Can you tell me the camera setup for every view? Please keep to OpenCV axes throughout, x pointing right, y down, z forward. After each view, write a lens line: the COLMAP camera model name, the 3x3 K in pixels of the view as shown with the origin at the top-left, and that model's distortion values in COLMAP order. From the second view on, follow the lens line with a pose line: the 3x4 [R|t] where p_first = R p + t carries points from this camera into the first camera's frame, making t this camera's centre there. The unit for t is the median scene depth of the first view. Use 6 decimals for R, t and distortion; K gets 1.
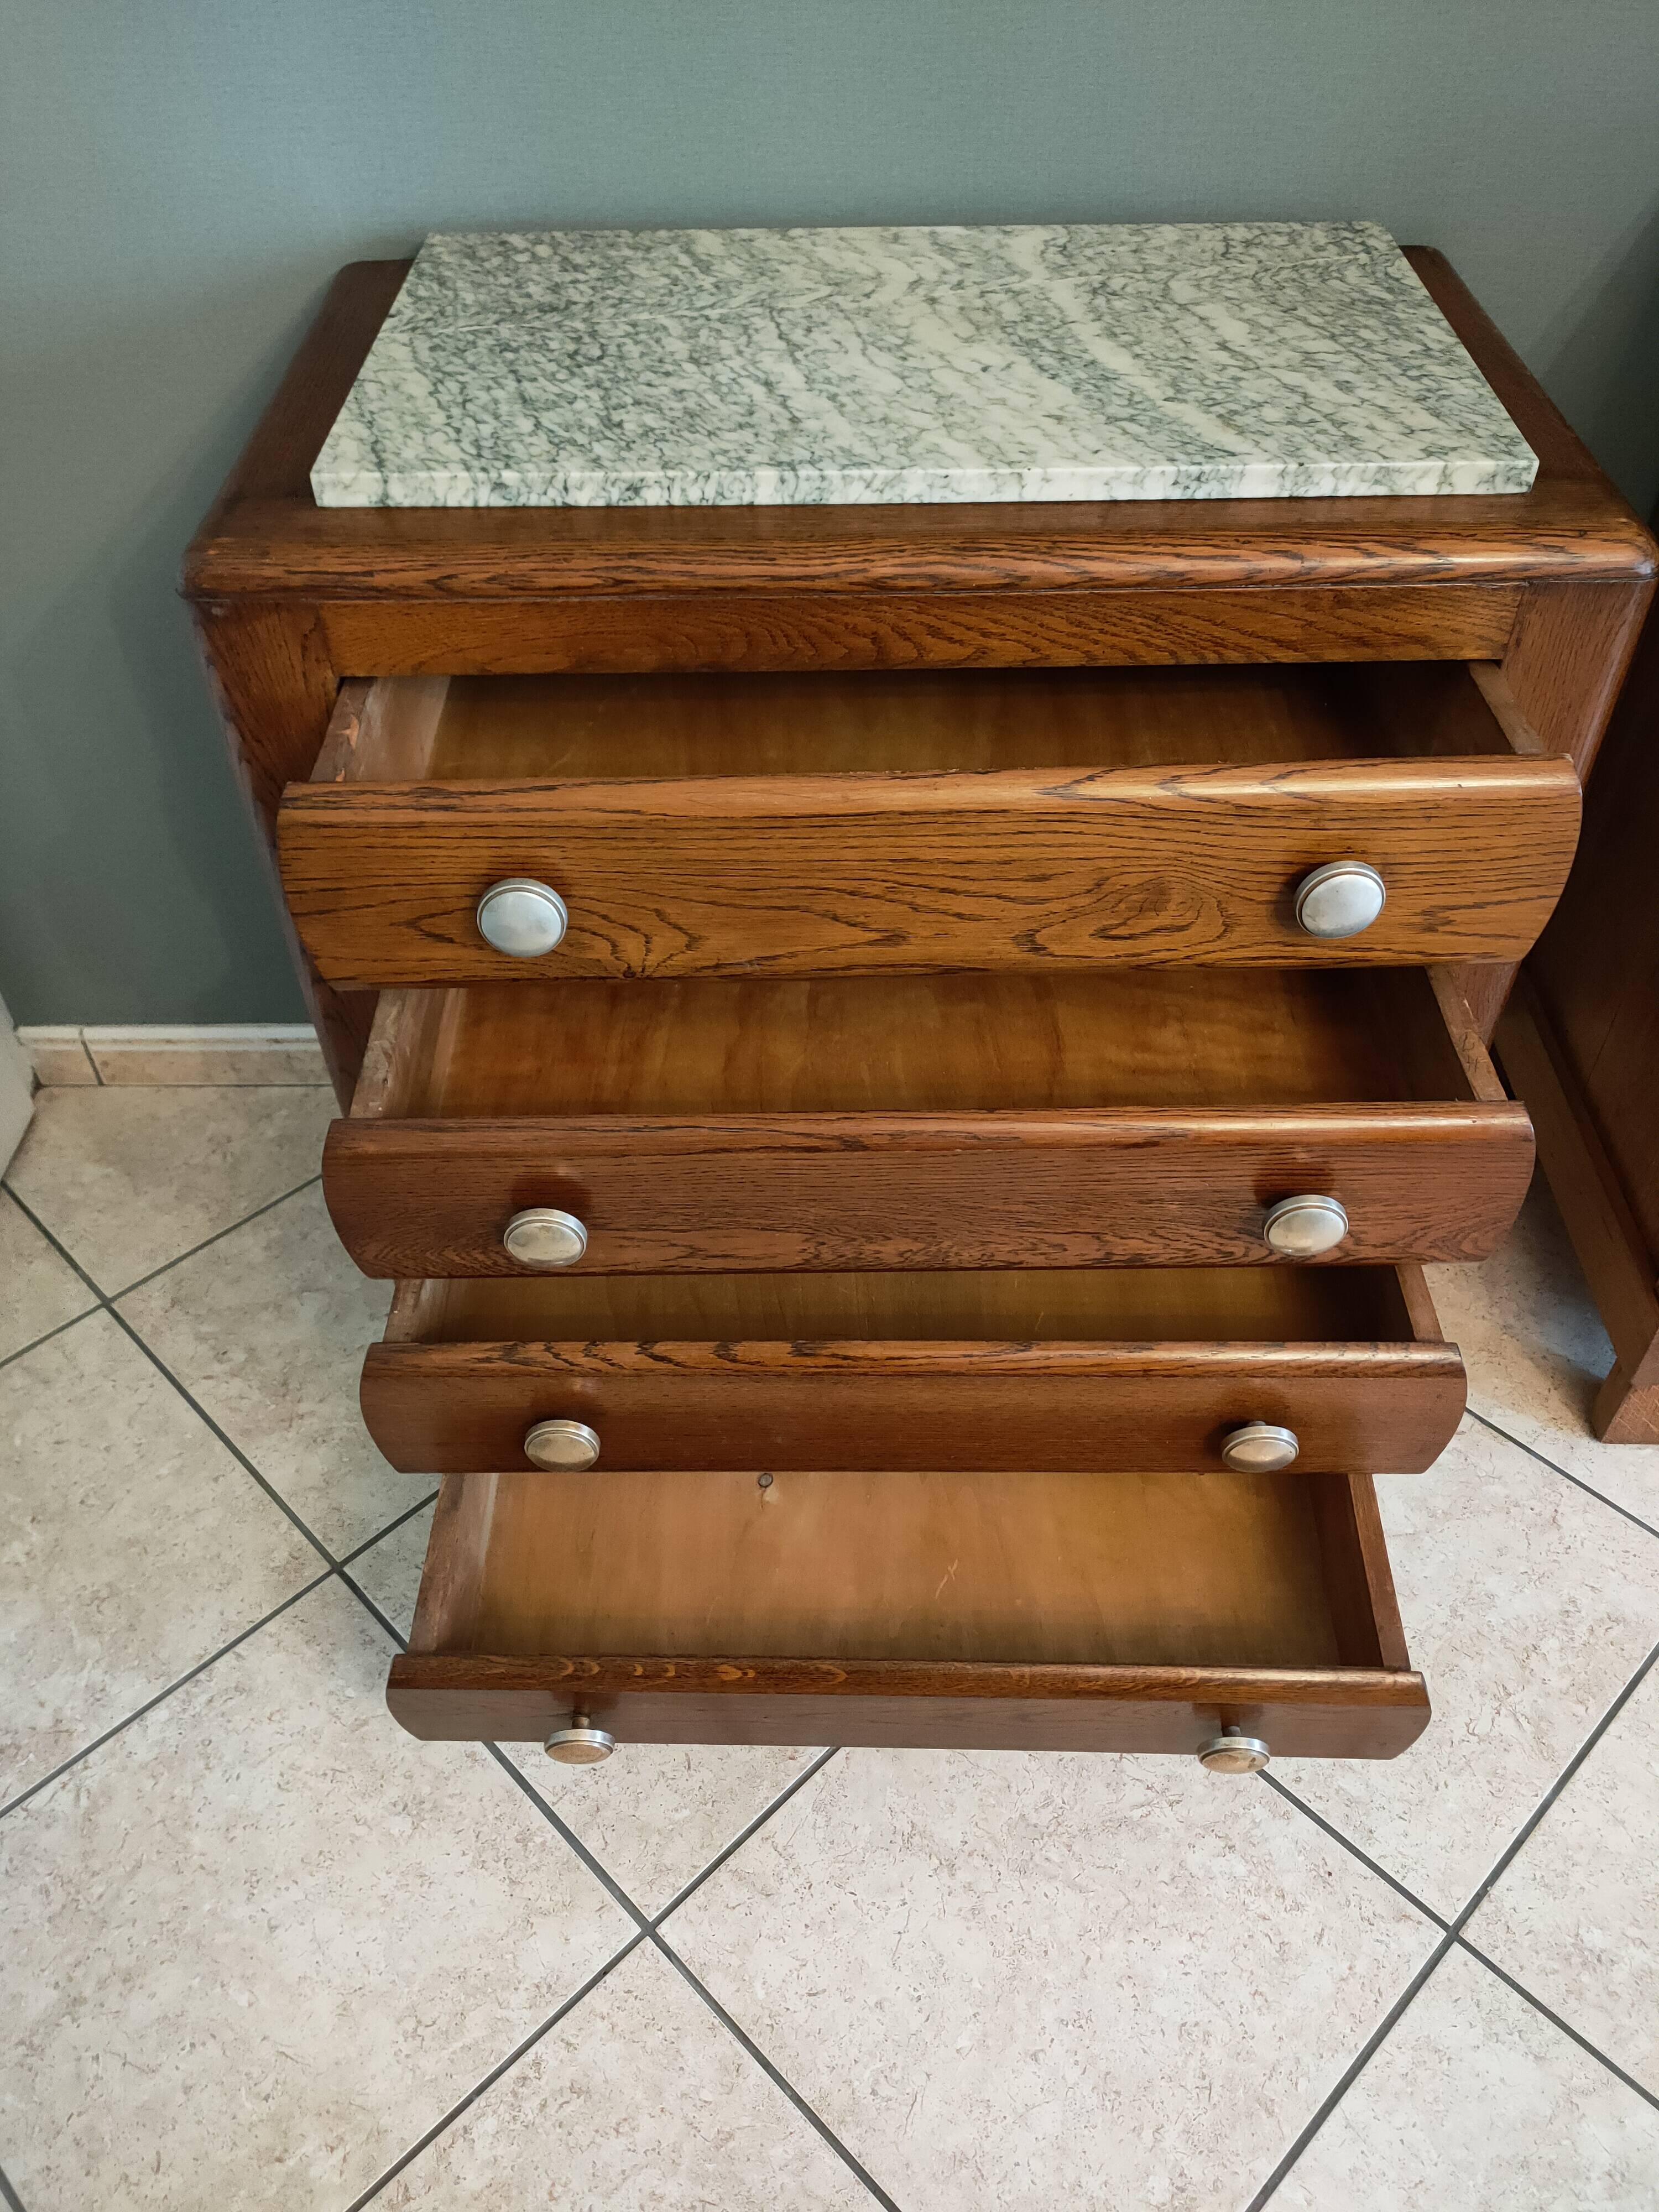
lens RADIAL K [[1688.6, 0, 830.3], [0, 1688.6, 1126.8], [0, 0, 1]] dist [0.072746, -0.109712]
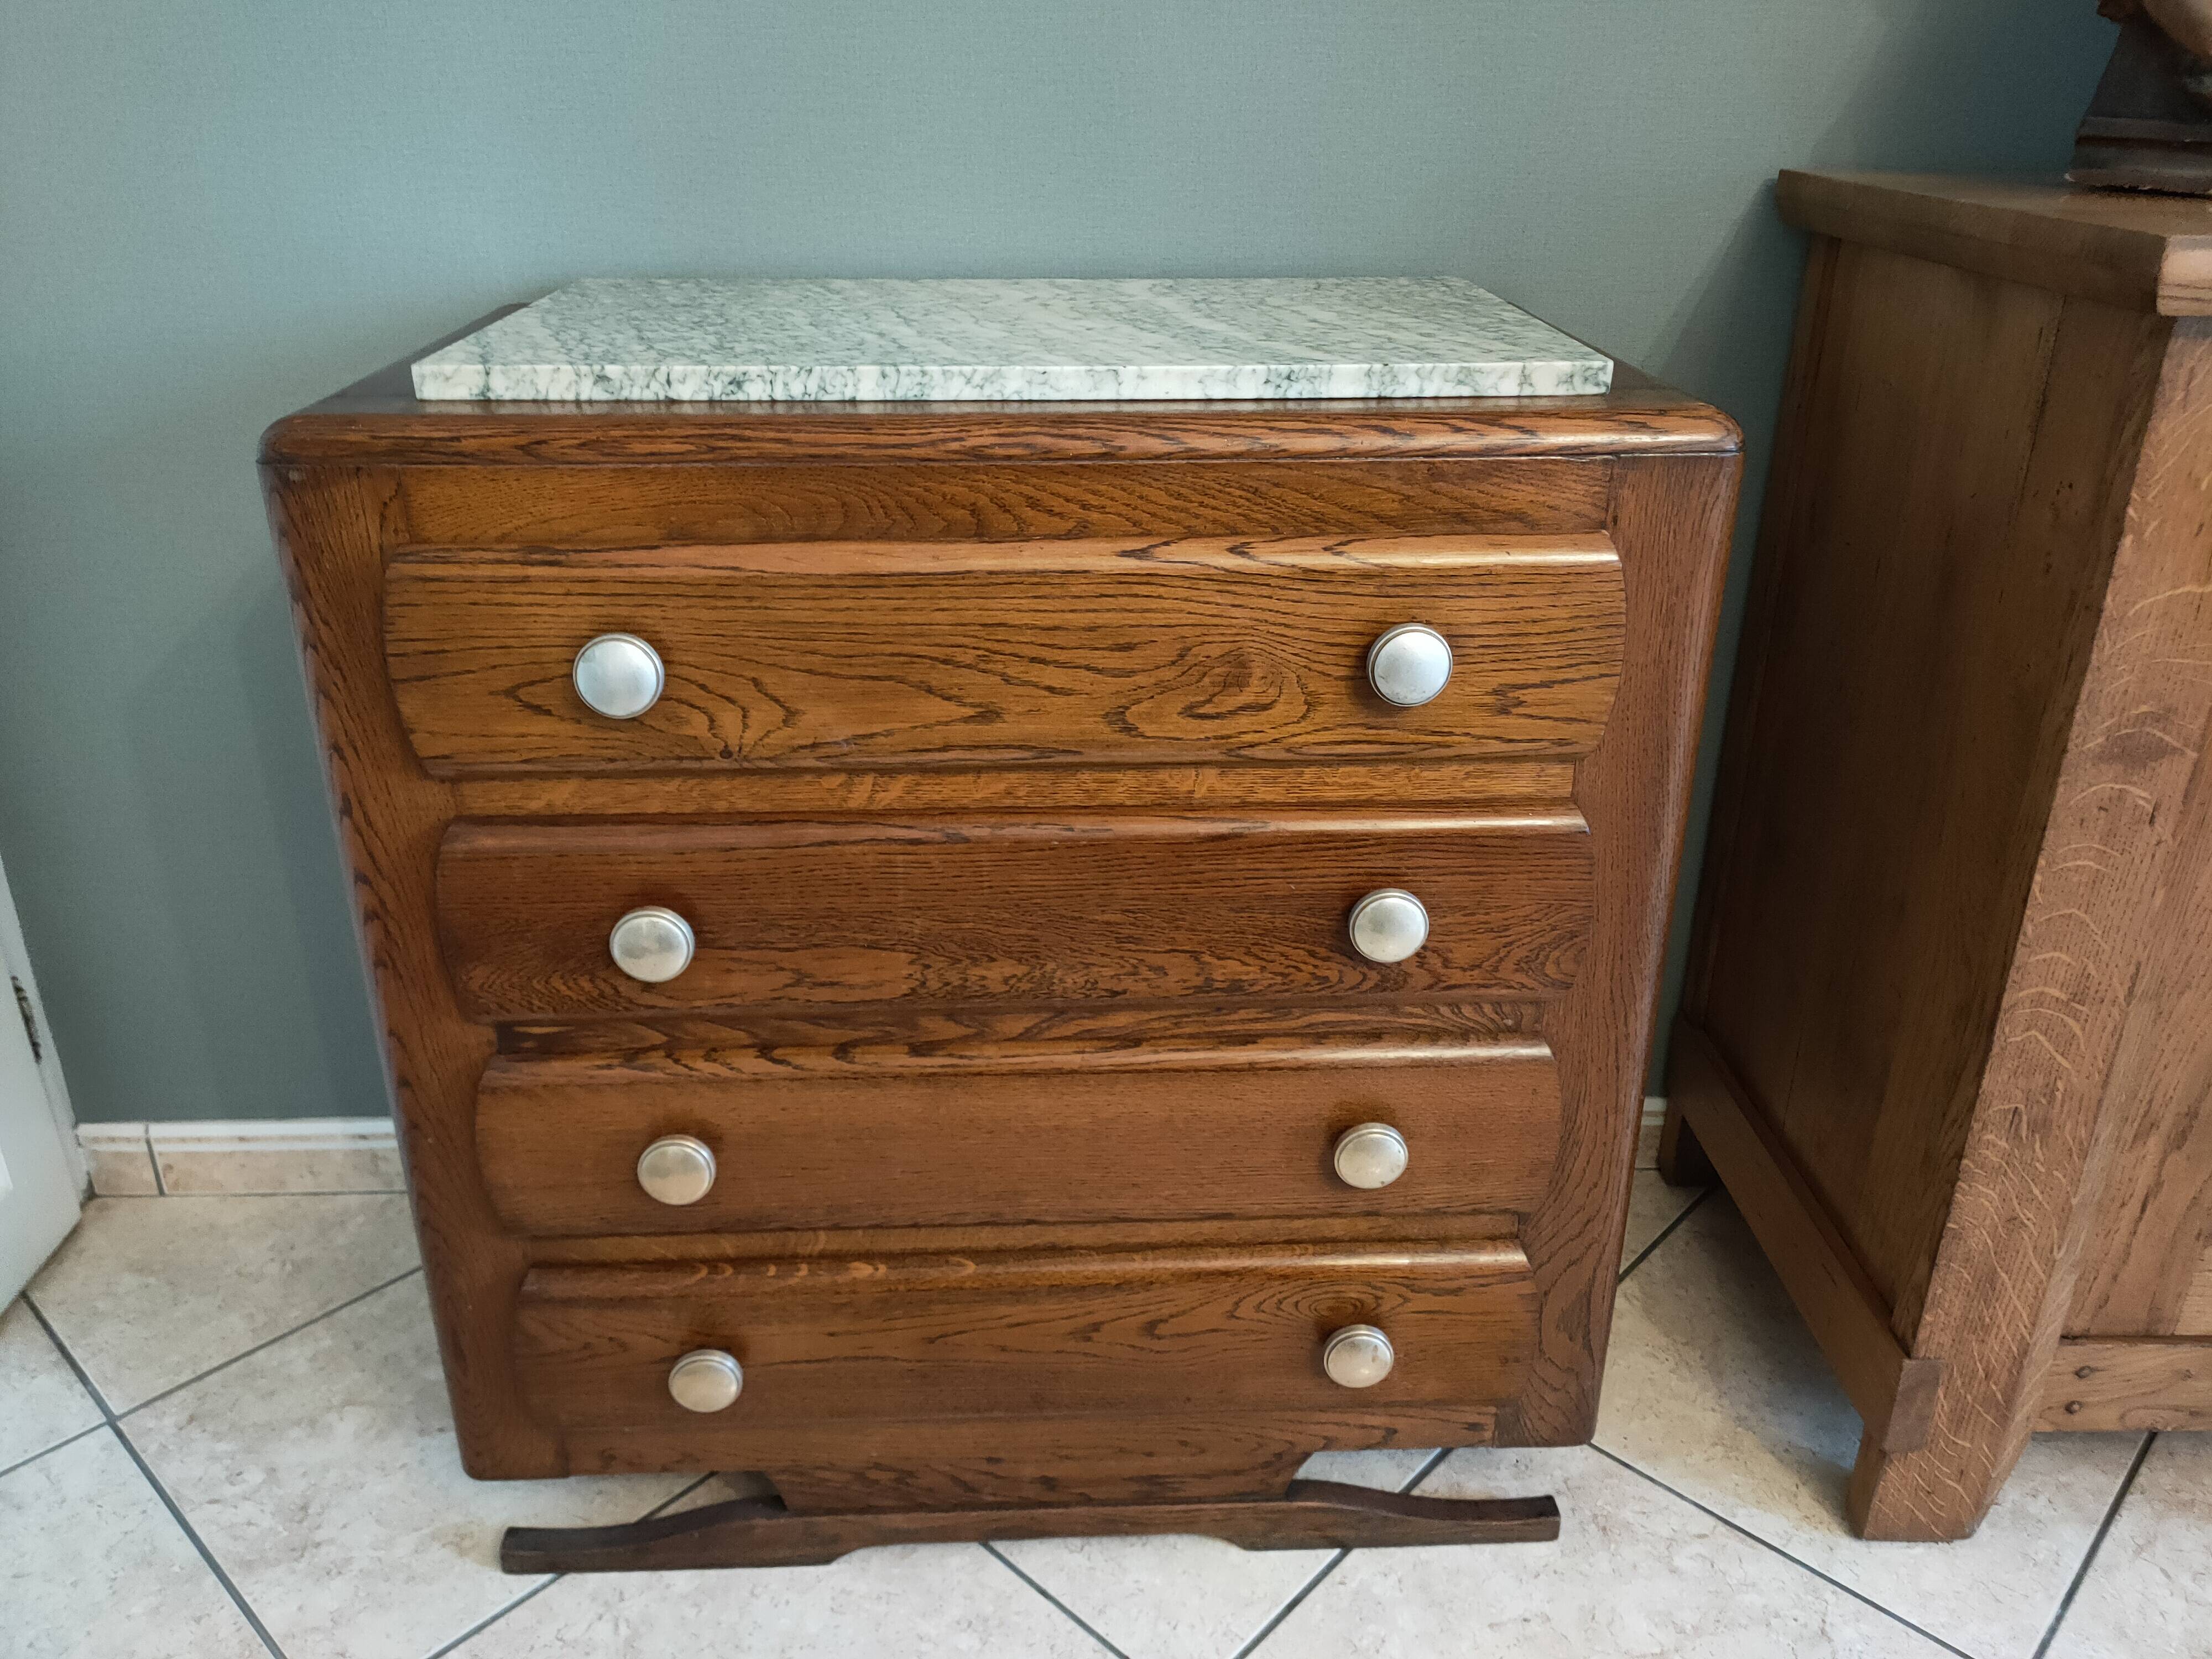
lens RADIAL K [[1688.6, 0, 1099.4], [0, 1688.6, 826.2], [0, 0, 1]] dist [0.072746, -0.109712]
pose [[0.999281, -0.002712, 0.037809, 0.053329], [0.016084, 0.933534, -0.358128, 0.205944], [-0.034325, 0.358479, 0.932907, 0.124111]]
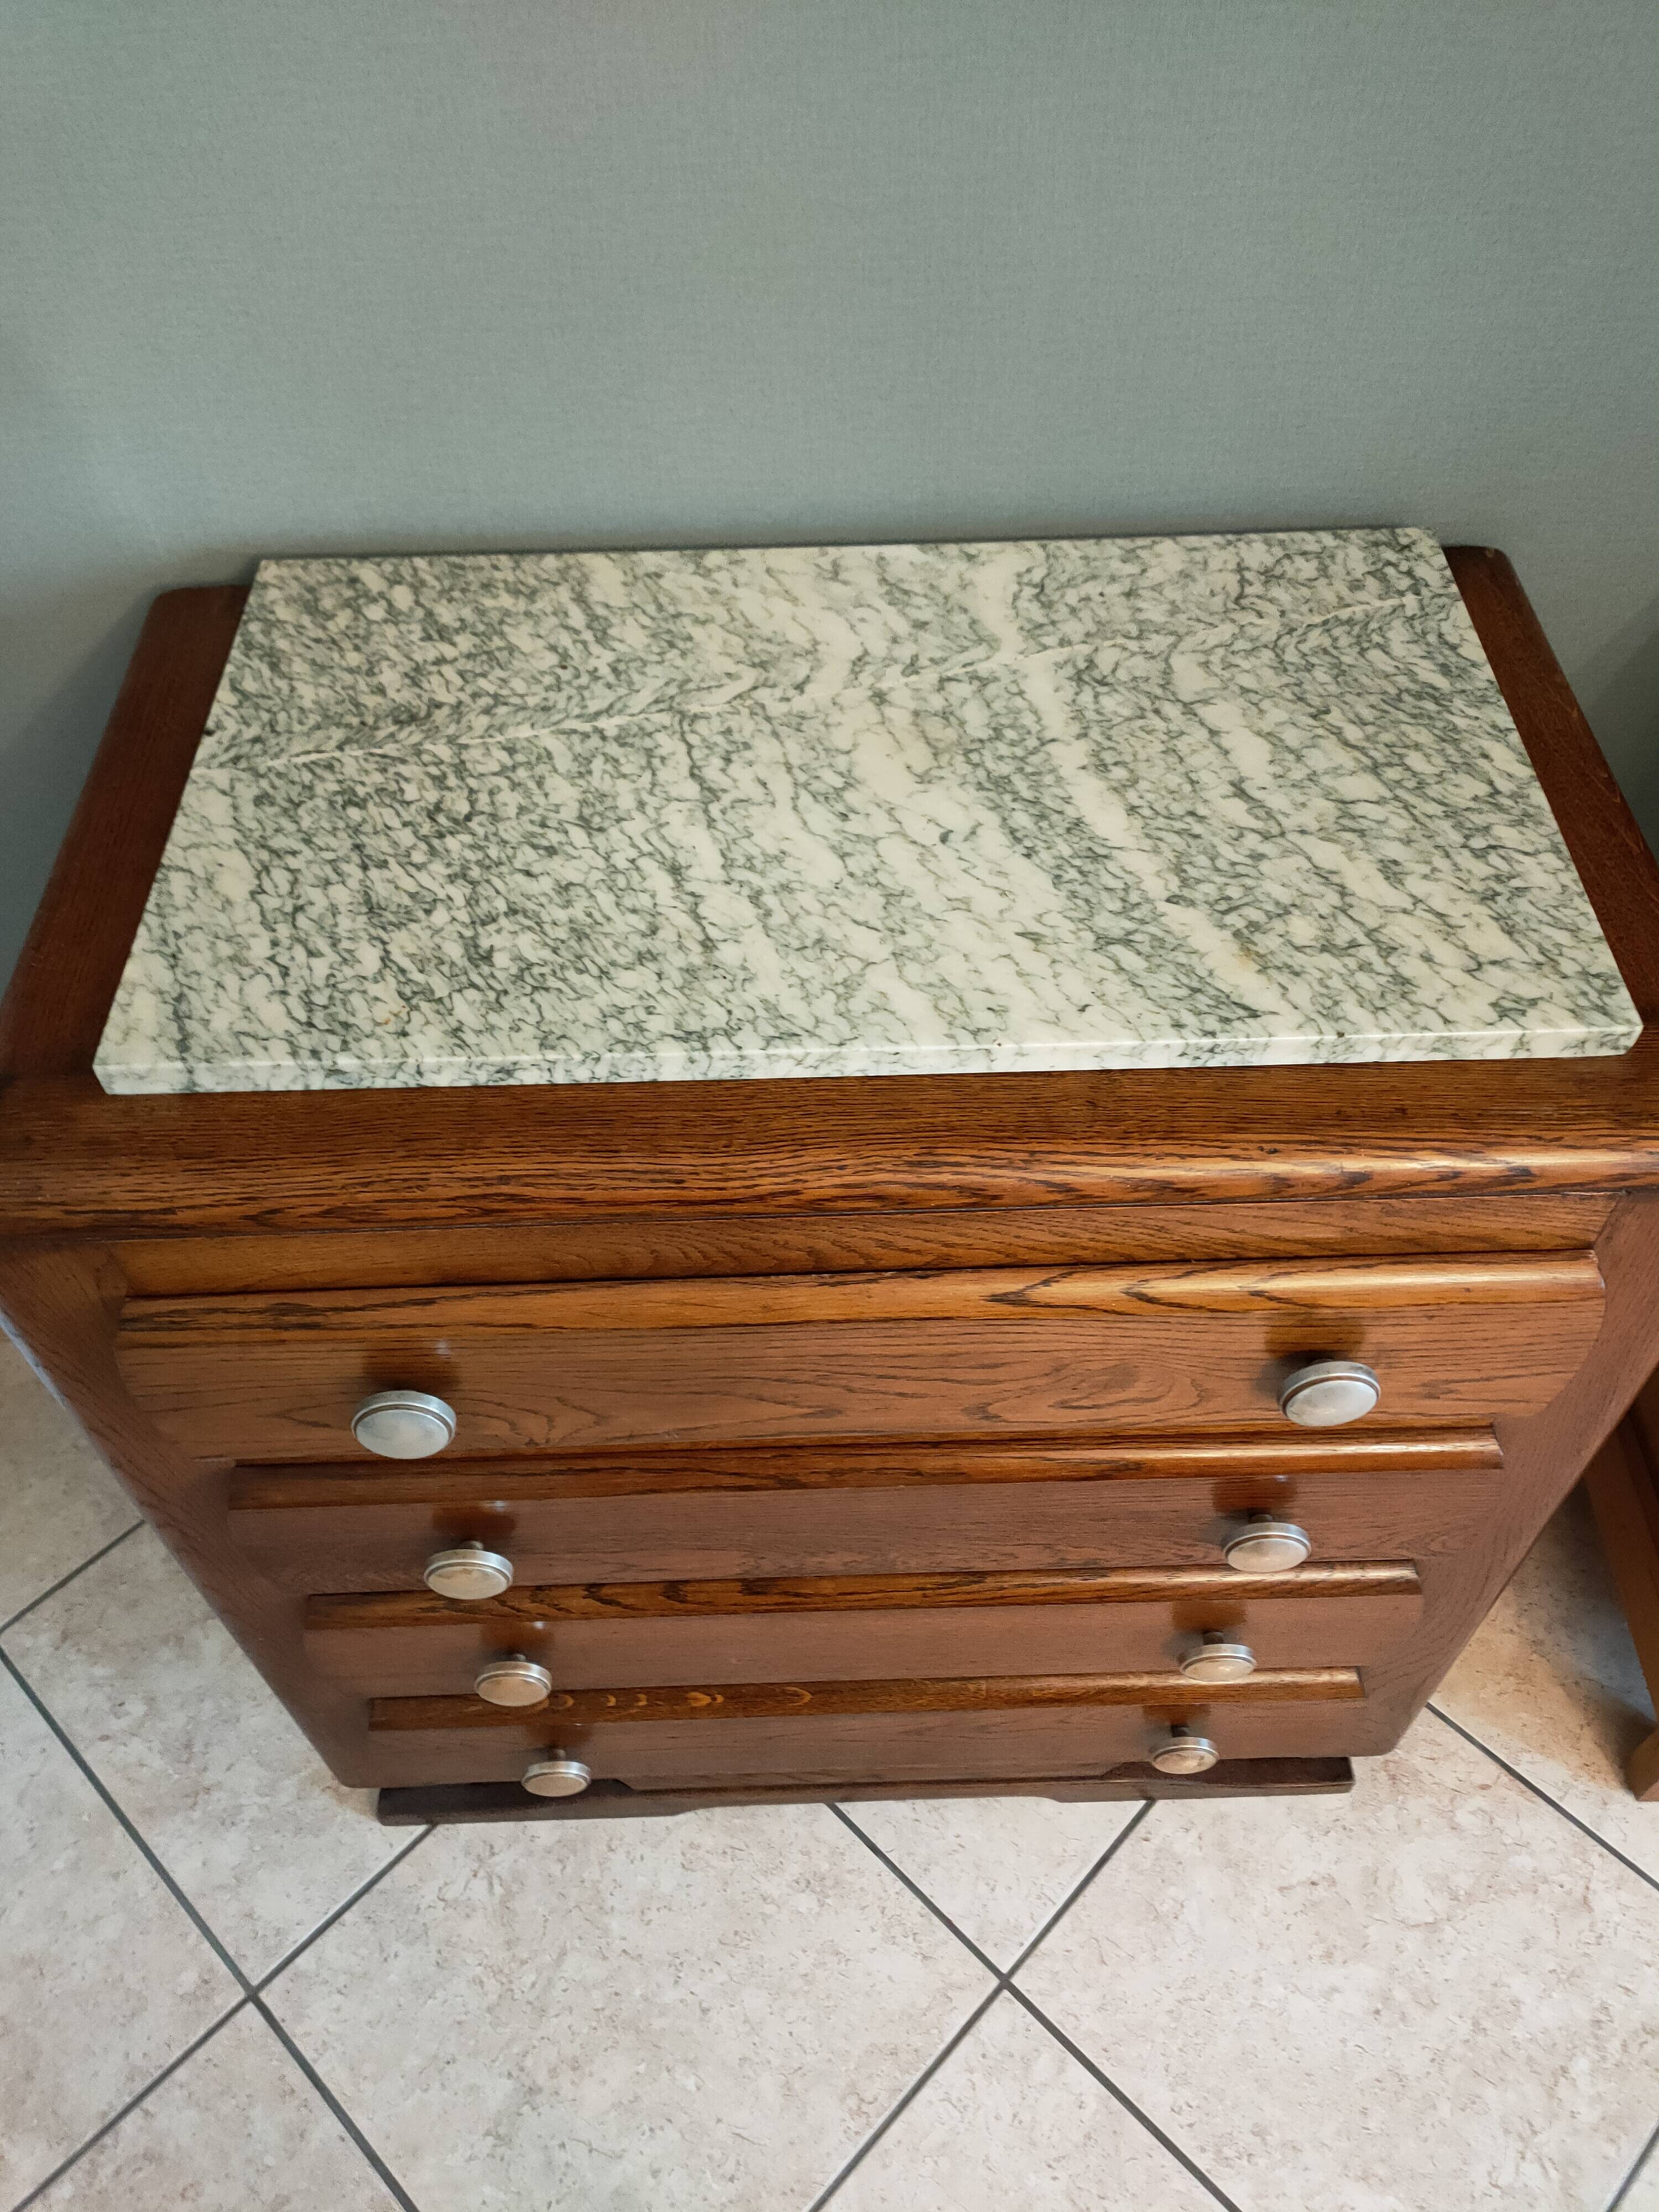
lens RADIAL K [[1688.6, 0, 827.8], [0, 1688.6, 1130.9], [0, 0, 1]] dist [0.072746, -0.109712]
pose [[0.999777, -0.019373, 0.008438, 0.024573], [0.018422, 0.994704, 0.101120, -0.367194], [-0.010353, -0.100942, 0.994838, 0.179739]]
